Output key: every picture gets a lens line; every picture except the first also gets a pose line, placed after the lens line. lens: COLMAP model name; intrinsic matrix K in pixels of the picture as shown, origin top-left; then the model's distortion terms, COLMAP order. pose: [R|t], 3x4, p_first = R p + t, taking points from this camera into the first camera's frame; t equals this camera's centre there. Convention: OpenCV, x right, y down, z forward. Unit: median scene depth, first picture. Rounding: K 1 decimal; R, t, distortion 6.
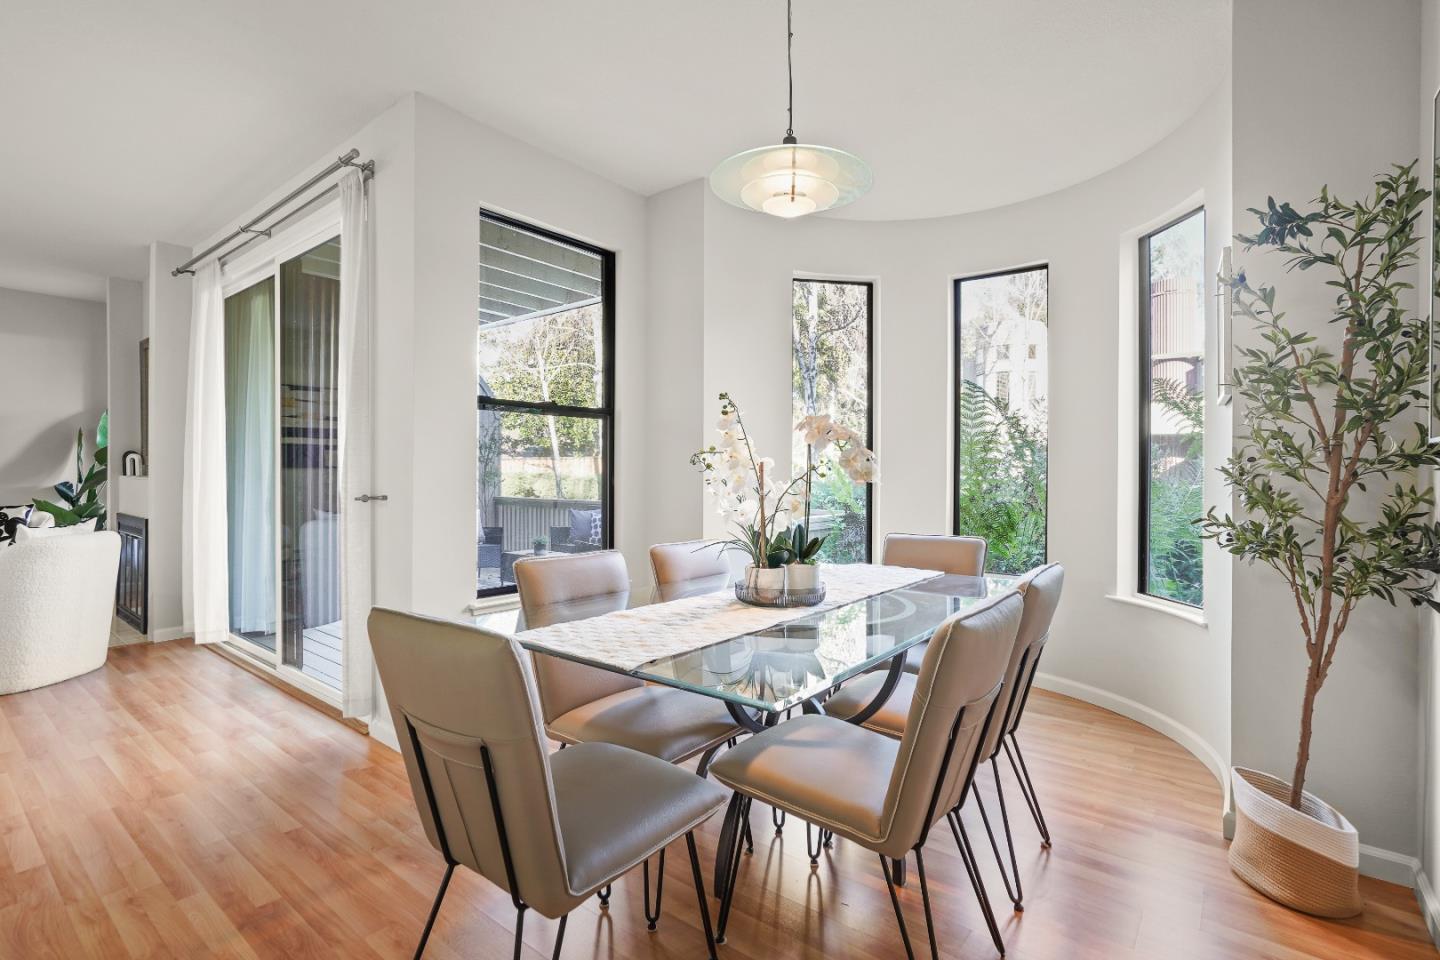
lens RADIAL K [[662.7, 0, 723.5], [0, 662.7, 470.6], [0, 0, 1]] dist [0.001471, 0.000282]
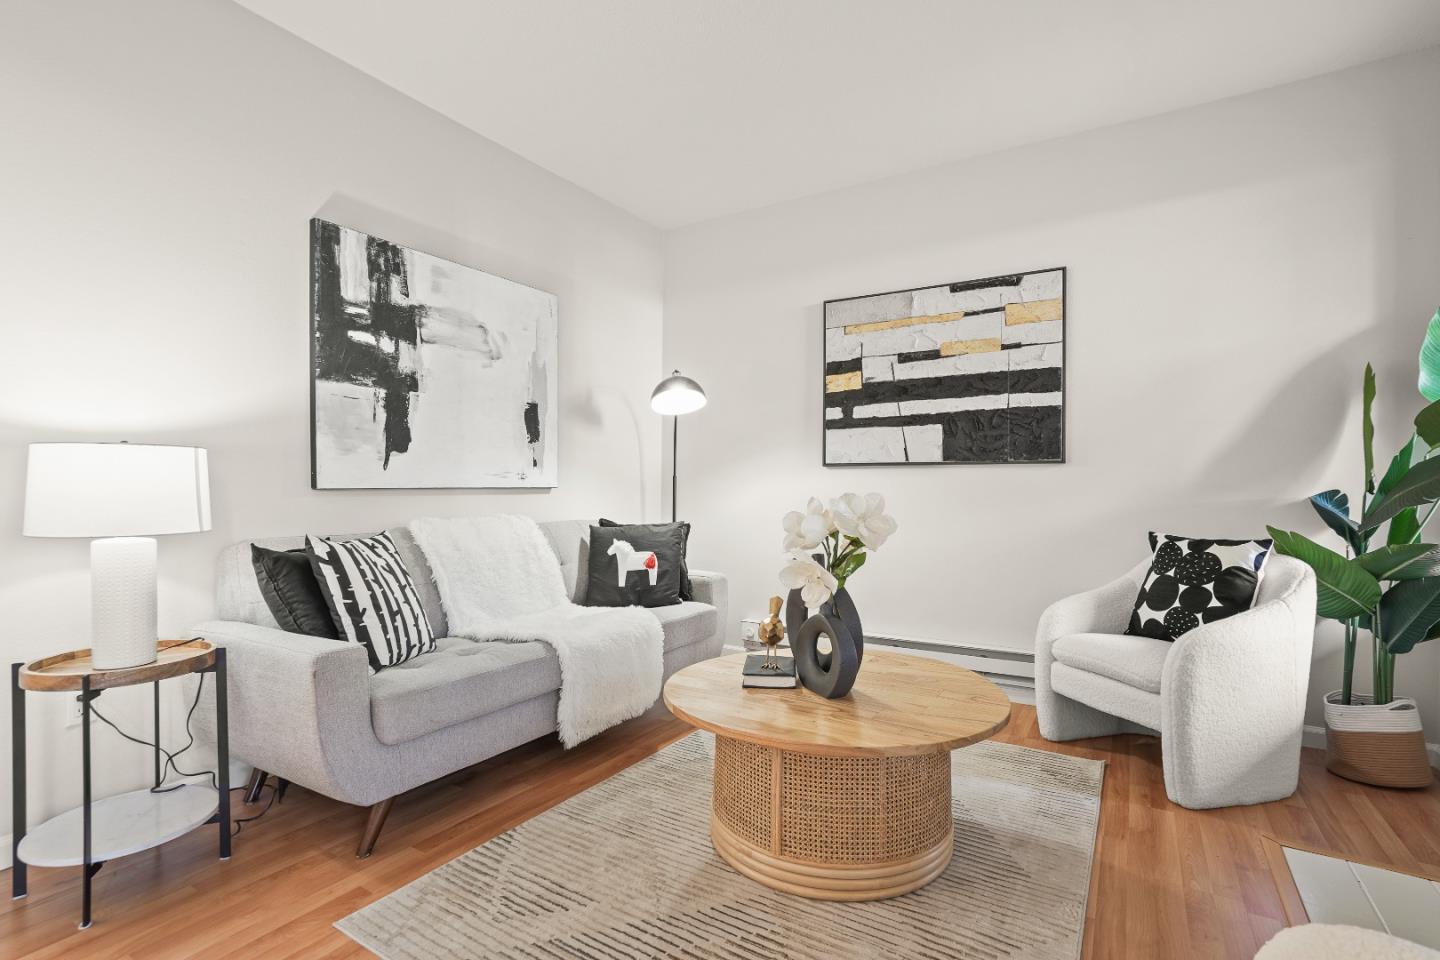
lens RADIAL K [[662.7, 0, 719.0], [0, 662.7, 479.8], [0, 0, 1]] dist [0.001471, 0.000282]
pose [[0.092227, 0.004845, -0.995726, -0.613572], [-0.006490, 0.999970, 0.004265, 0.011480], [0.995717, 0.006069, 0.092256, 0.574973]]
